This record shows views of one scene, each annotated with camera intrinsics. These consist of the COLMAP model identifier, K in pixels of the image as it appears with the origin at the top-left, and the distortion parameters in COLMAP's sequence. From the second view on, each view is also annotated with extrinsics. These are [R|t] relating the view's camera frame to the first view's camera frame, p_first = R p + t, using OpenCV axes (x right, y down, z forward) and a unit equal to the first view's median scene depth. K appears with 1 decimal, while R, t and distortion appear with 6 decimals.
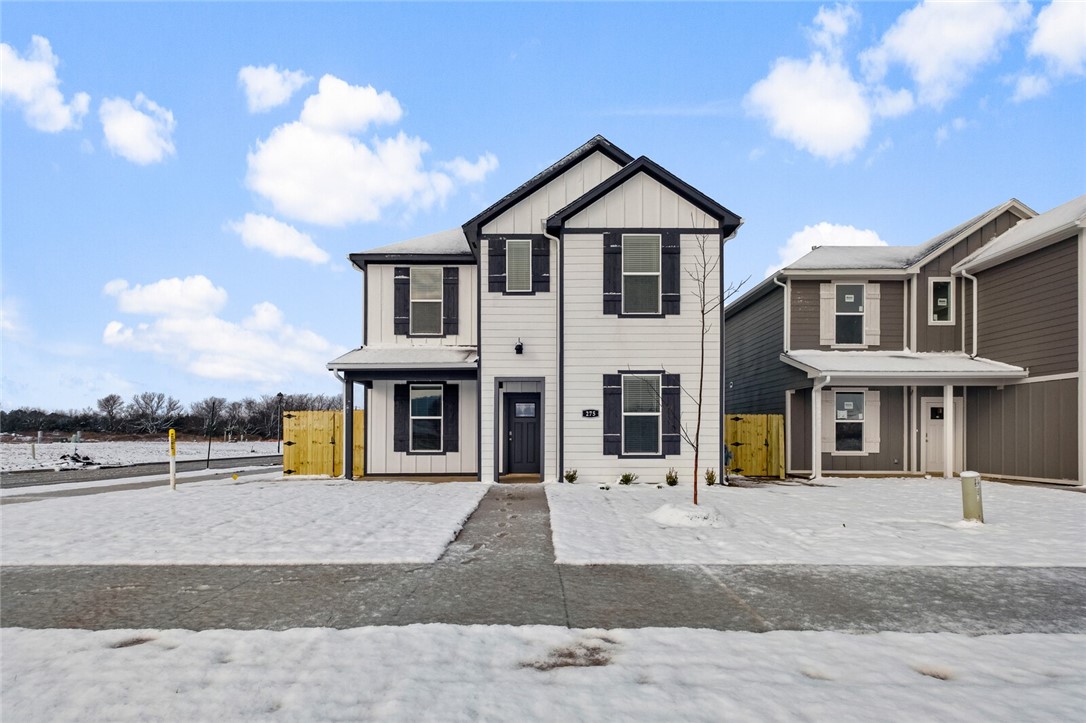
lens RADIAL K [[530.7, 0, 540.1], [0, 530.7, 437.7], [0, 0, 1]] dist [0.012947, 0.000288]
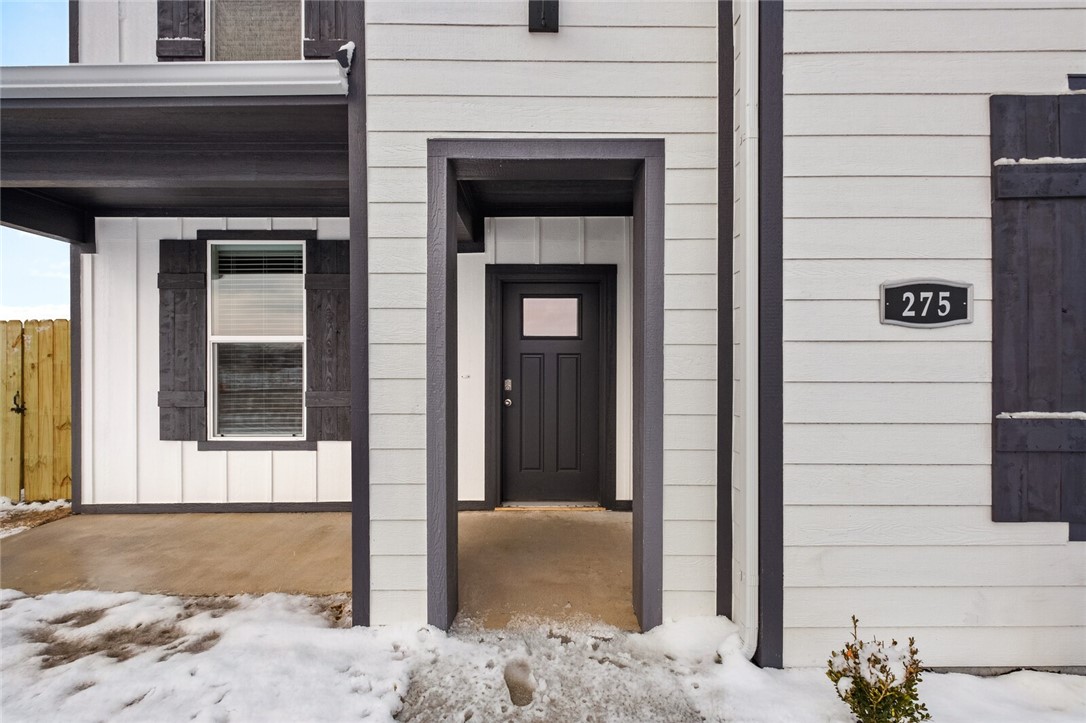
lens RADIAL K [[492.9, 0, 540.5], [0, 492.9, 373.9], [0, 0, 1]] dist [0.000659, -0.000043]
pose [[0.999989, -0.000075, 0.004593, -0.041629], [0.000039, 0.999968, 0.007976, -0.021283], [-0.004593, -0.007976, 0.999958, 0.800592]]
